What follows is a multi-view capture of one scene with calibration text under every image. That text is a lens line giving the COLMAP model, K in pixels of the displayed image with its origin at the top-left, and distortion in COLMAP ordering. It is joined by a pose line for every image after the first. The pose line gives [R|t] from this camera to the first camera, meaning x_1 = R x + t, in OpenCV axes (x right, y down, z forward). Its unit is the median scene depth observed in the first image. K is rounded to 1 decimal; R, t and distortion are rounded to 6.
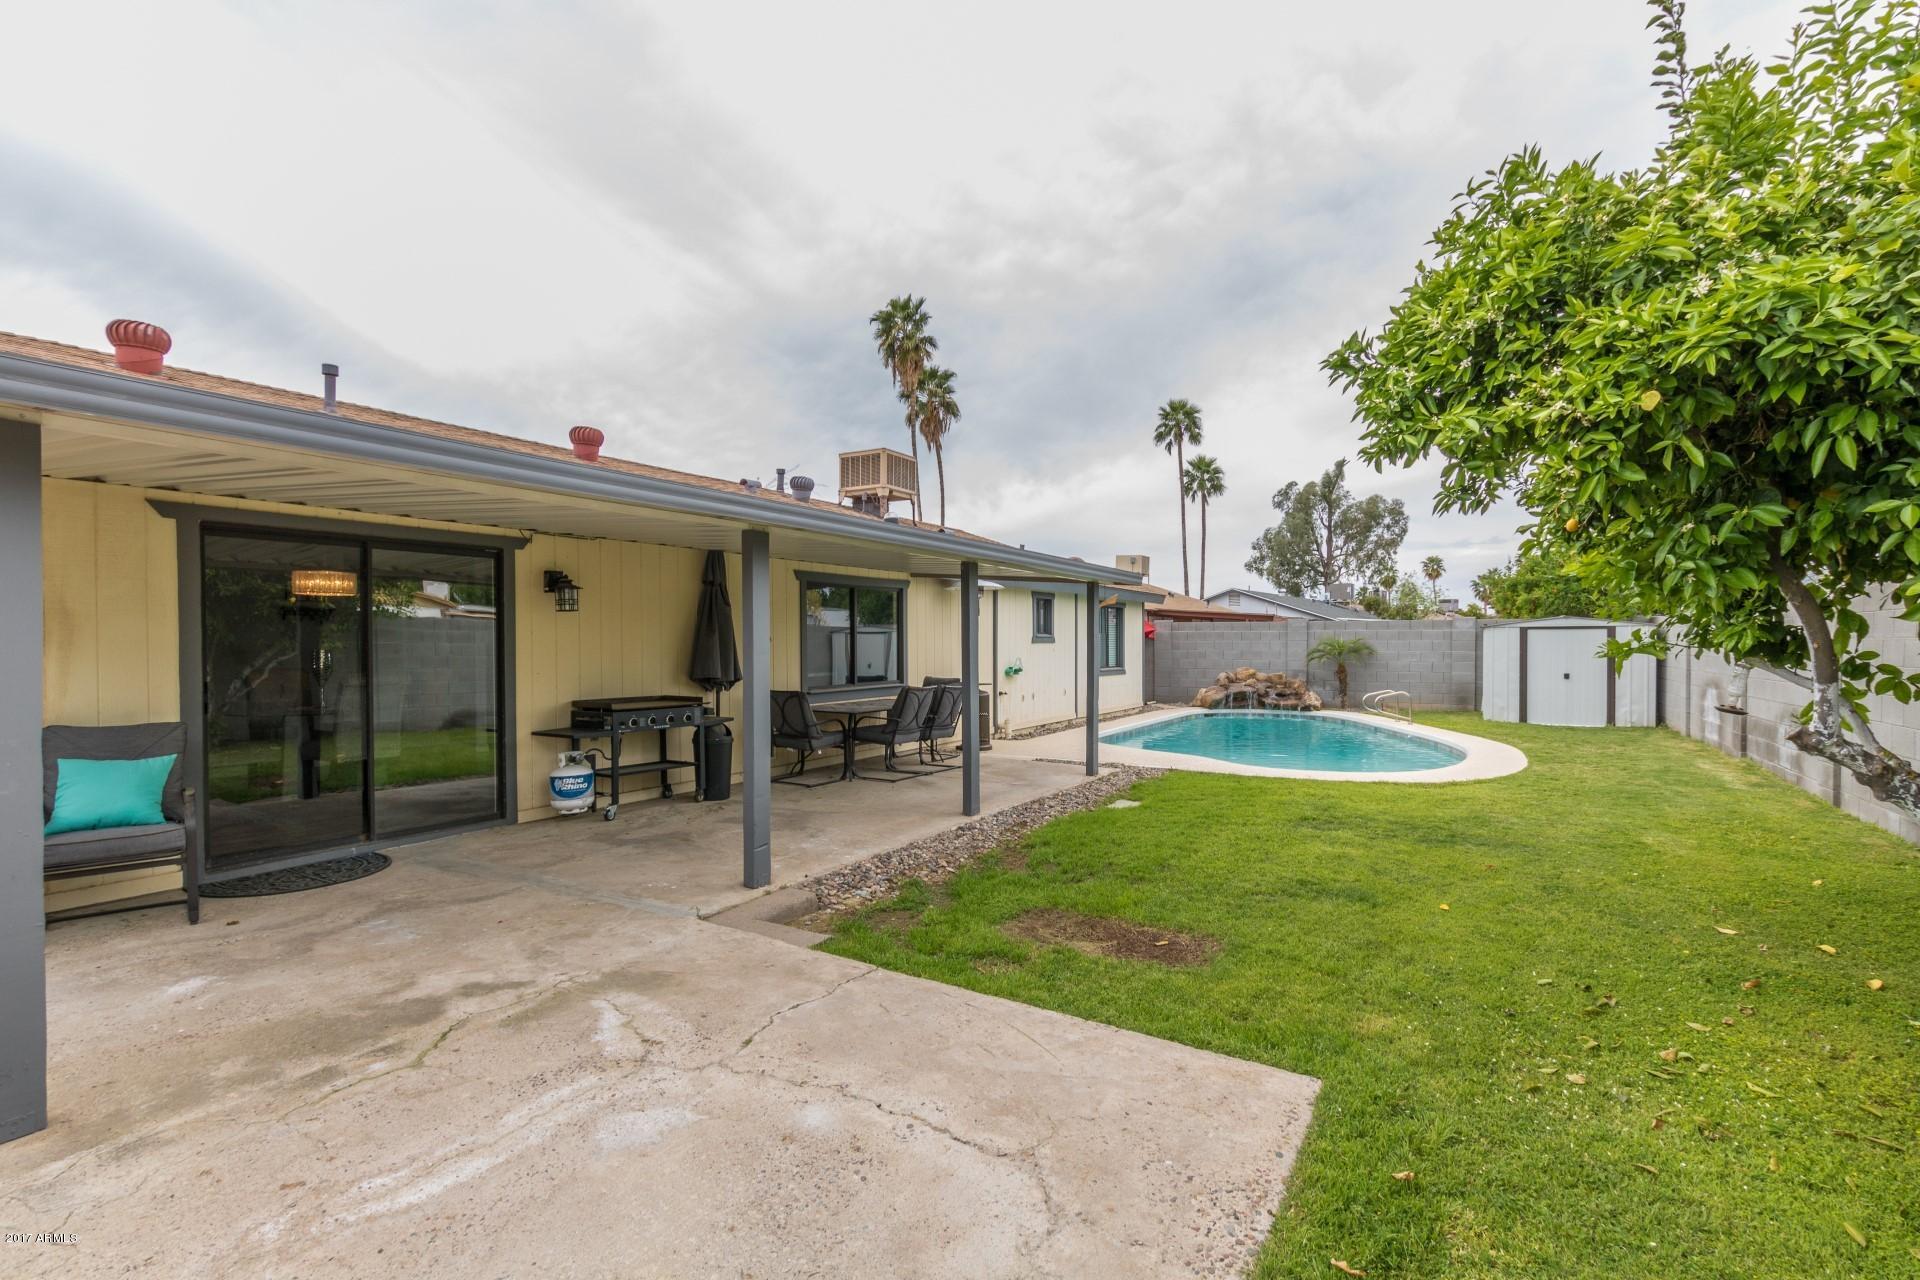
lens RADIAL K [[878.9, 0, 958.4], [0, 878.9, 642.9], [0, 0, 1]] dist [0.004858, -0.000942]
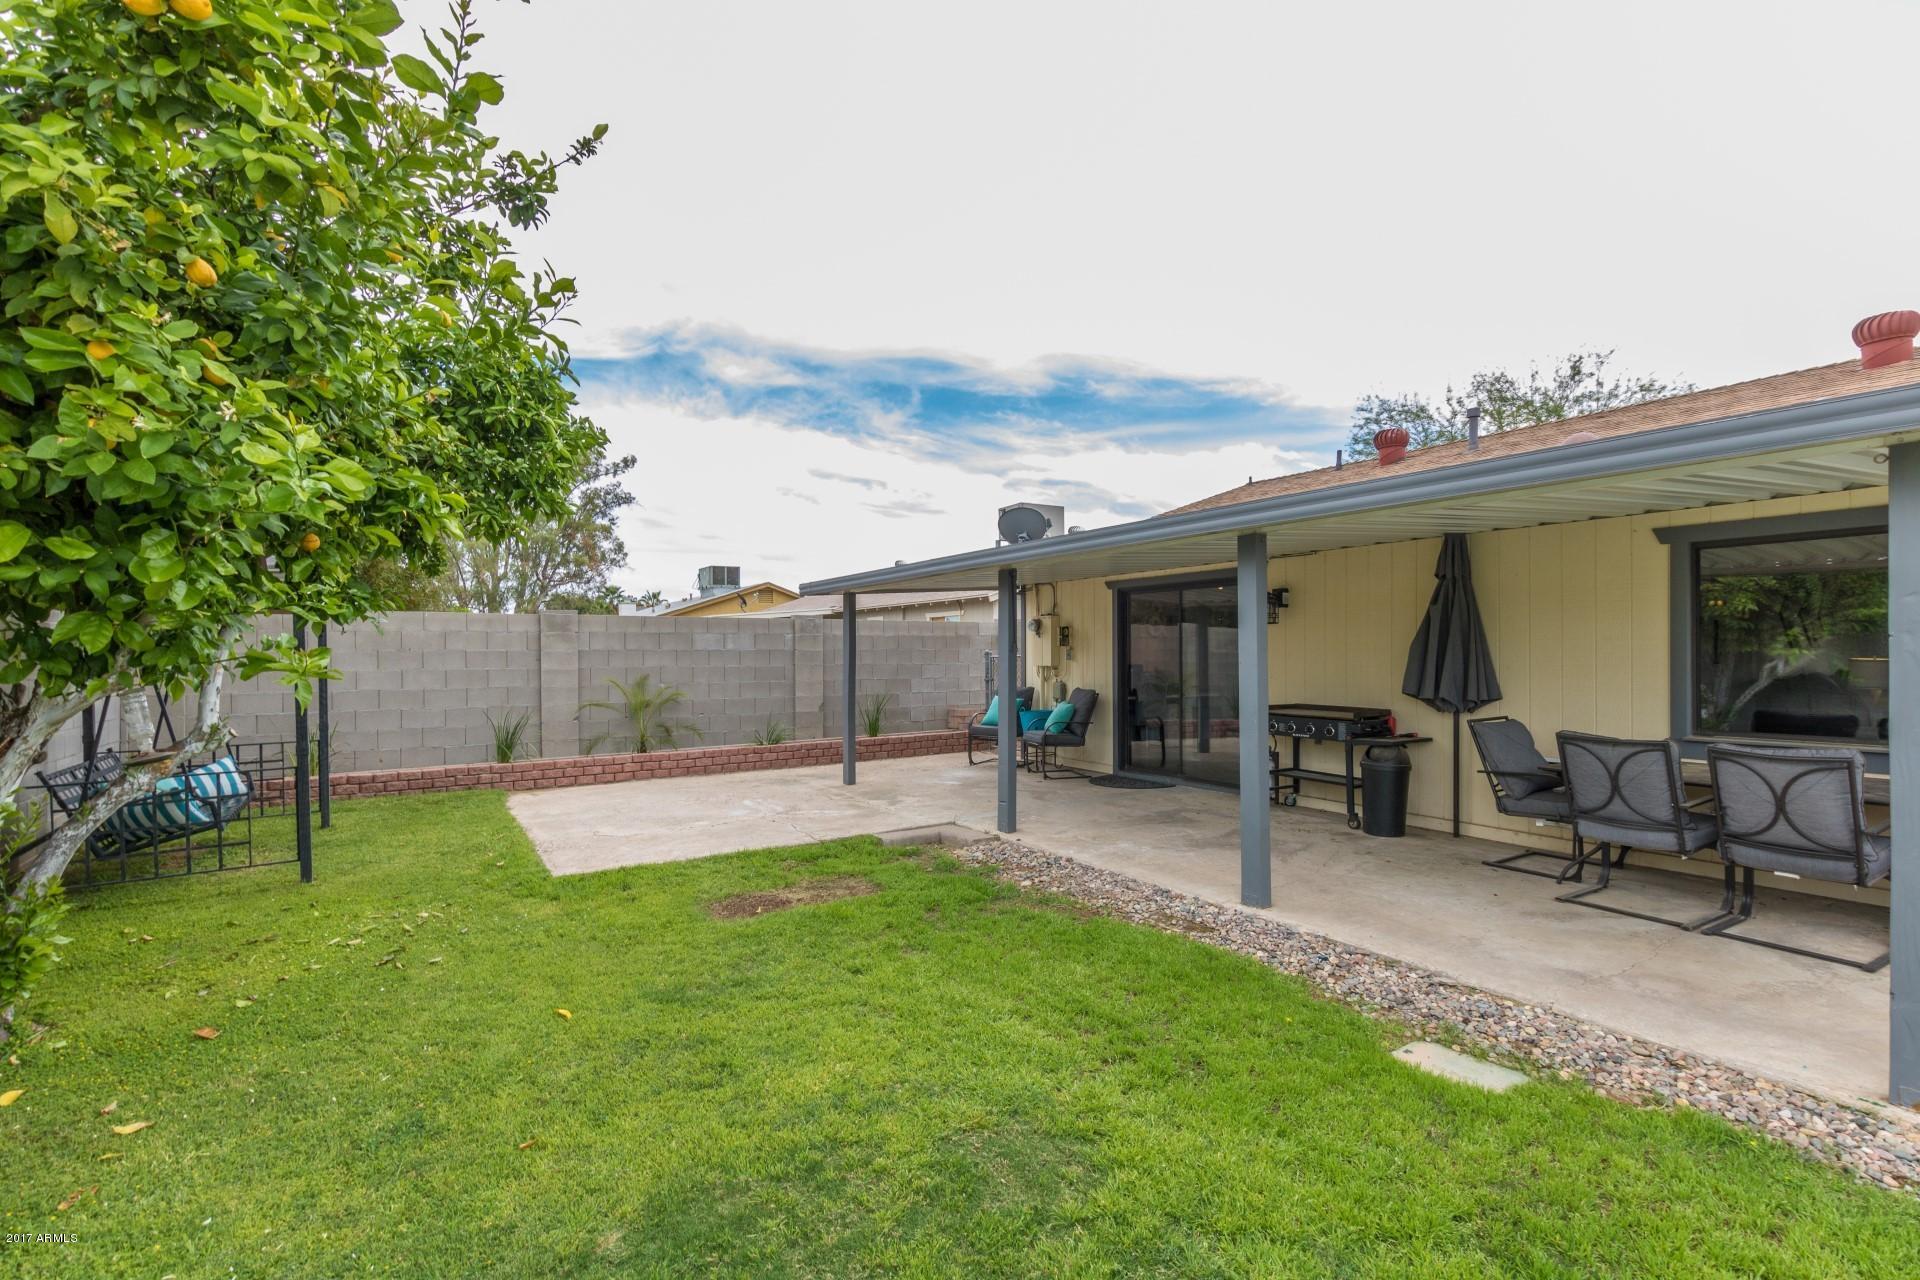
lens RADIAL K [[904.3, 0, 962.8], [0, 904.3, 656.0], [0, 0, 1]] dist [0.011805, -0.000339]
pose [[-0.475172, -0.003460, -0.879886, 3.840932], [-0.005980, 0.999982, -0.000703, 0.046169], [0.879872, 0.004928, -0.475184, 6.000456]]
